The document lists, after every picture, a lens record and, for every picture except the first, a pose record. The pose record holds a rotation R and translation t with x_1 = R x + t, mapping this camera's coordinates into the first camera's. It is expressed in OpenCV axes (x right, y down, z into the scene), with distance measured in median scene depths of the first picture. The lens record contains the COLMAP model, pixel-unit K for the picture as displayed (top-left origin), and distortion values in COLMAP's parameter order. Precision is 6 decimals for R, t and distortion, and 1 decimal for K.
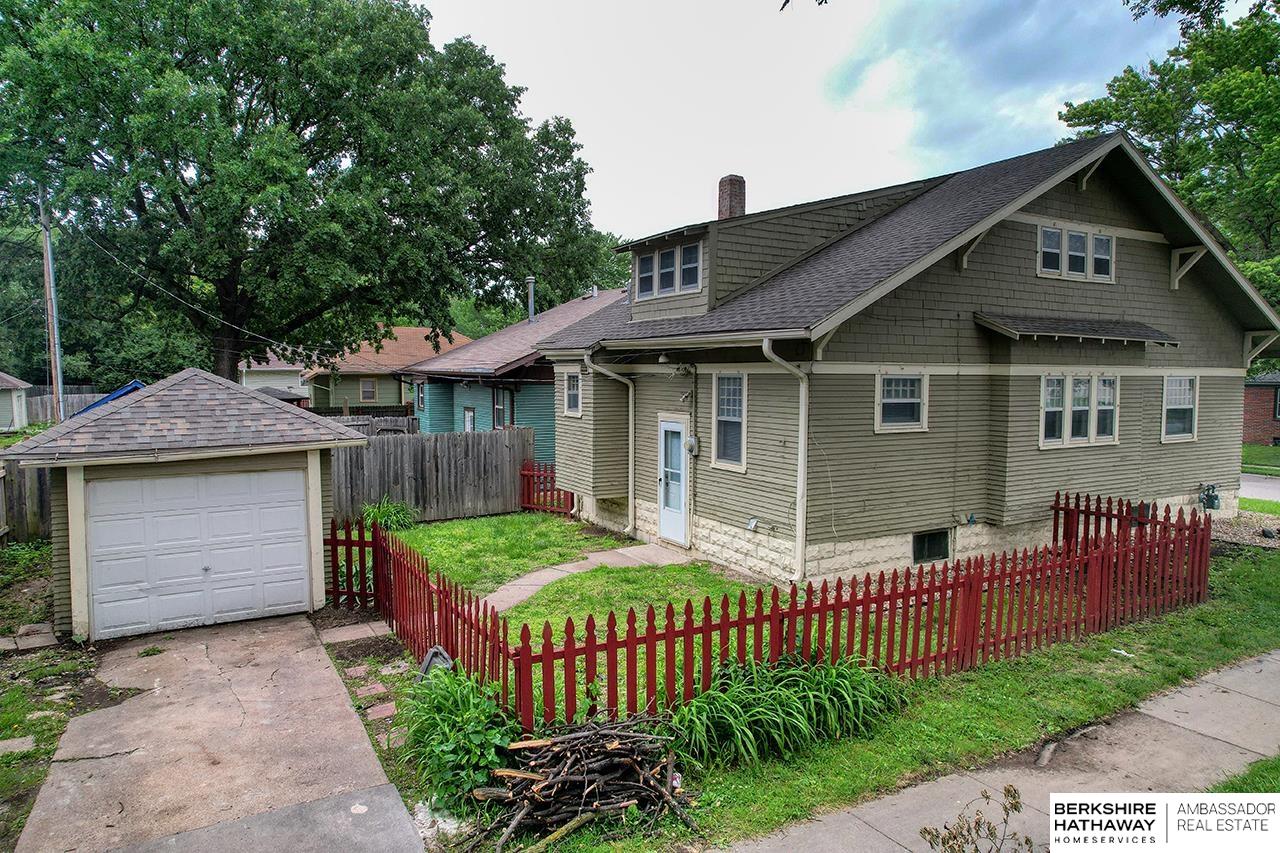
lens RADIAL K [[816.6, 0, 644.8], [0, 816.6, 419.2], [0, 0, 1]] dist [-0.088322, 0.077590]
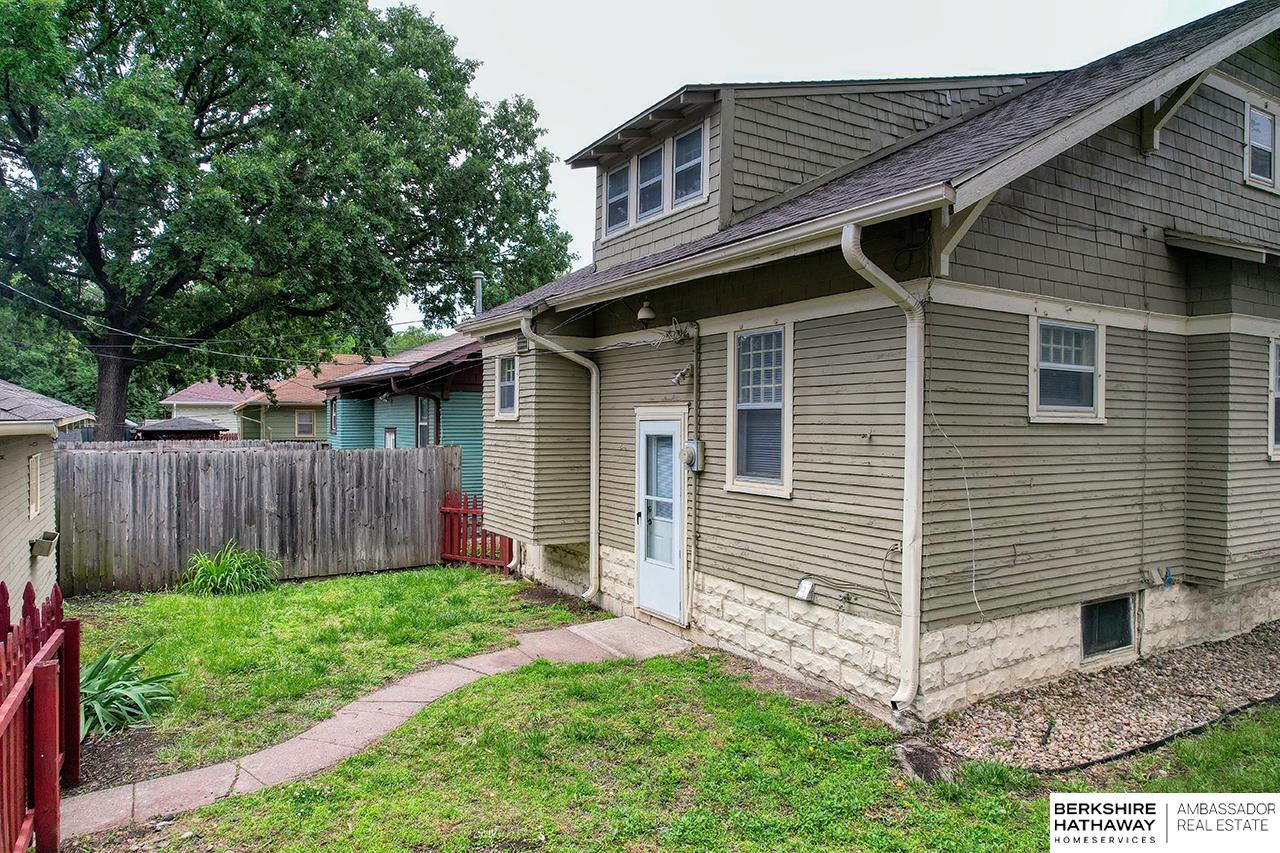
lens RADIAL K [[816.6, 0, 644.8], [0, 816.6, 419.2], [0, 0, 1]] dist [-0.088322, 0.077590]
pose [[0.999581, 0.003154, 0.028785, 0.005507], [-0.001394, 0.998140, -0.060954, 0.042581], [-0.028924, 0.060888, 0.997725, 0.402645]]
